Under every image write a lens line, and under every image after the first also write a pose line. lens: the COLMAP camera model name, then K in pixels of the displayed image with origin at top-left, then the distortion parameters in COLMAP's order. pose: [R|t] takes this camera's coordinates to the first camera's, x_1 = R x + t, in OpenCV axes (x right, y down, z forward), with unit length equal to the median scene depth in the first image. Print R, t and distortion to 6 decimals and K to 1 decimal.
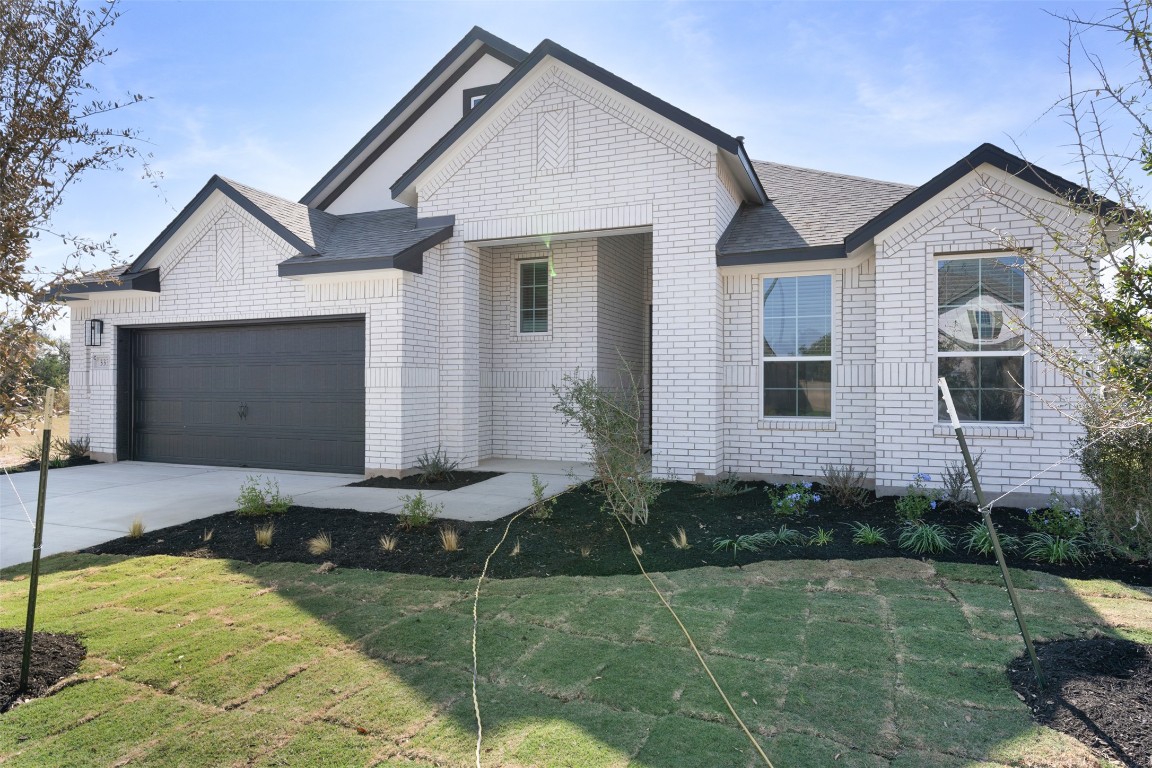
lens RADIAL K [[714.0, 0, 578.1], [0, 714.0, 394.9], [0, 0, 1]] dist [-0.007423, -0.000893]
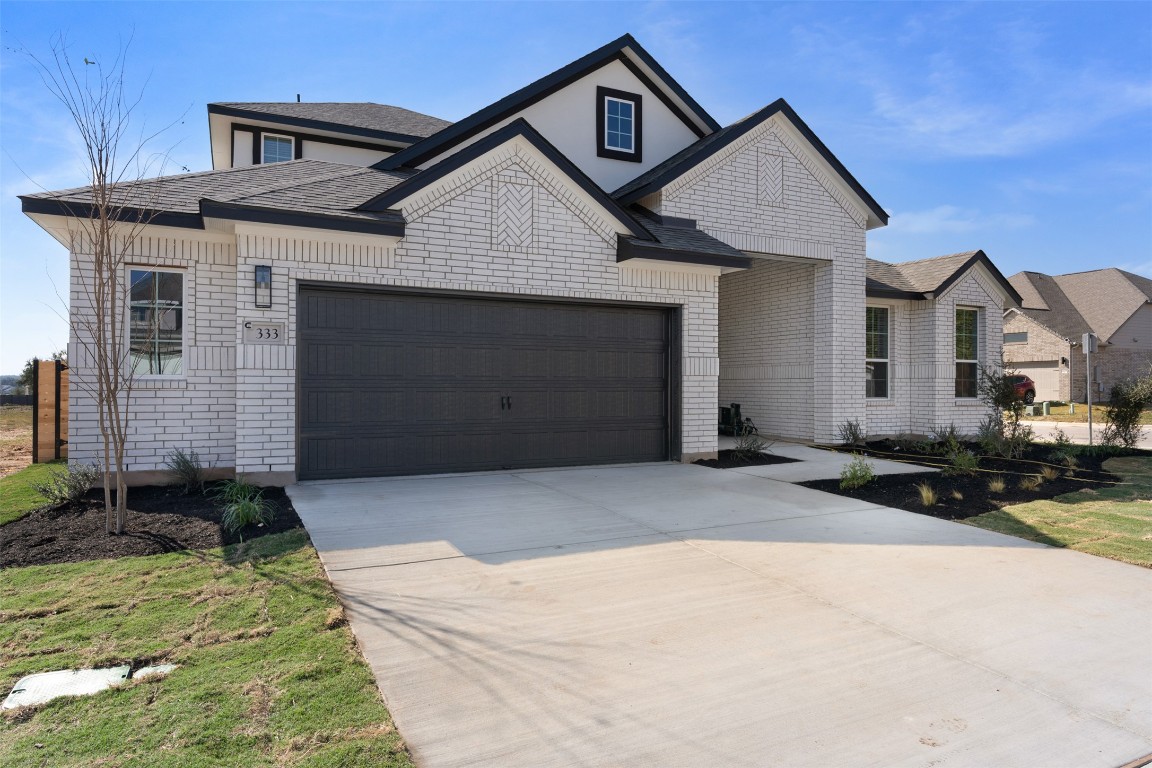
lens RADIAL K [[714.0, 0, 580.9], [0, 714.0, 377.3], [0, 0, 1]] dist [-0.007423, -0.000893]
pose [[0.647580, 0.002731, 0.761993, -1.129863], [-0.001955, 0.999996, -0.001923, -0.005725], [-0.761995, -0.000244, 0.647583, 0.418815]]
